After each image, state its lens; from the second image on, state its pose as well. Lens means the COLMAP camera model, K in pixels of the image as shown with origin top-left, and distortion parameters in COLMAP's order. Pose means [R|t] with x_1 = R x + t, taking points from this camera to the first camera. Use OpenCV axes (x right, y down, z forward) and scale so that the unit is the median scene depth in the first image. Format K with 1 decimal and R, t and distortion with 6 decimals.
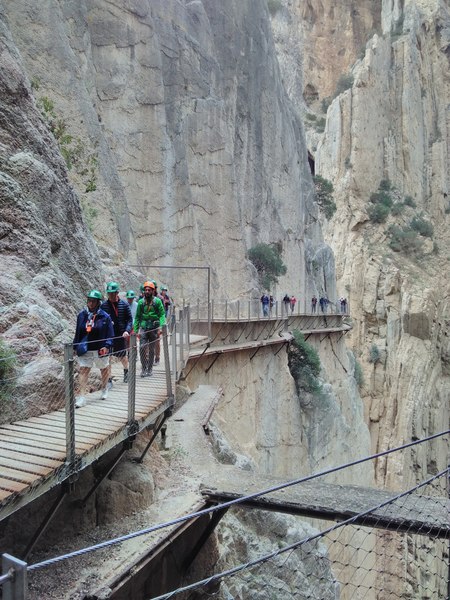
lens RADIAL K [[526.5, 0, 214.5], [0, 526.5, 299.7], [0, 0, 1]] dist [0.119960, -0.194147]
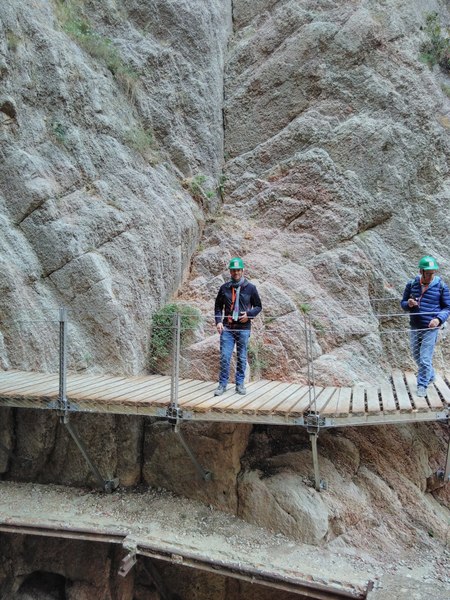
lens RADIAL K [[526.5, 0, 214.5], [0, 526.5, 299.7], [0, 0, 1]] dist [0.119960, -0.194147]
pose [[0.035814, 0.066287, -0.997158, 0.591890], [-0.028491, 0.997460, 0.065284, -0.017381], [0.998952, 0.026072, 0.037611, 0.773816]]
